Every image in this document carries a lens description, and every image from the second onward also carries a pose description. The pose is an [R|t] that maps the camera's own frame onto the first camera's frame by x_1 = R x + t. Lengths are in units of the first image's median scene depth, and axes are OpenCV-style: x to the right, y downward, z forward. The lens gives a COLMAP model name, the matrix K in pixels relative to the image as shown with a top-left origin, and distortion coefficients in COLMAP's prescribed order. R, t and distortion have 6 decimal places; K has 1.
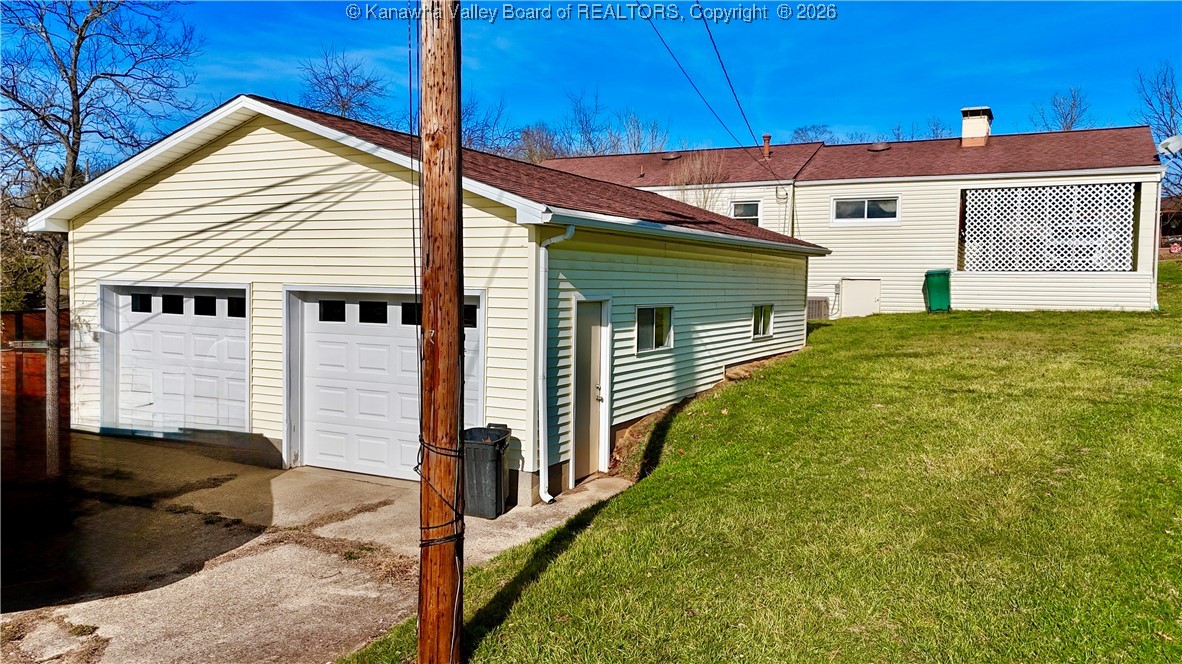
lens RADIAL K [[887.3, 0, 590.9], [0, 887.3, 331.3], [0, 0, 1]] dist [0.011402, -0.004315]
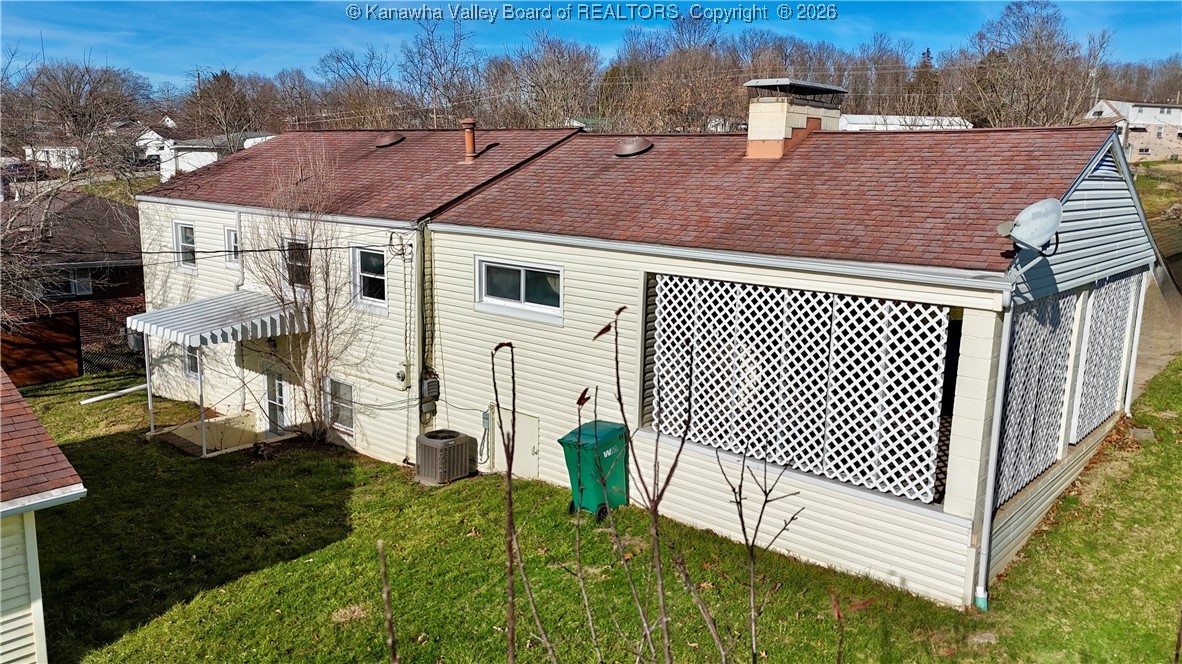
lens RADIAL K [[887.3, 0, 591.4], [0, 887.3, 331.9], [0, 0, 1]] dist [0.011402, -0.004315]
pose [[0.971673, 0.047862, -0.231434, 0.519368], [-0.017613, 0.991221, 0.131039, -0.196965], [0.235674, -0.123251, 0.963985, 0.530706]]
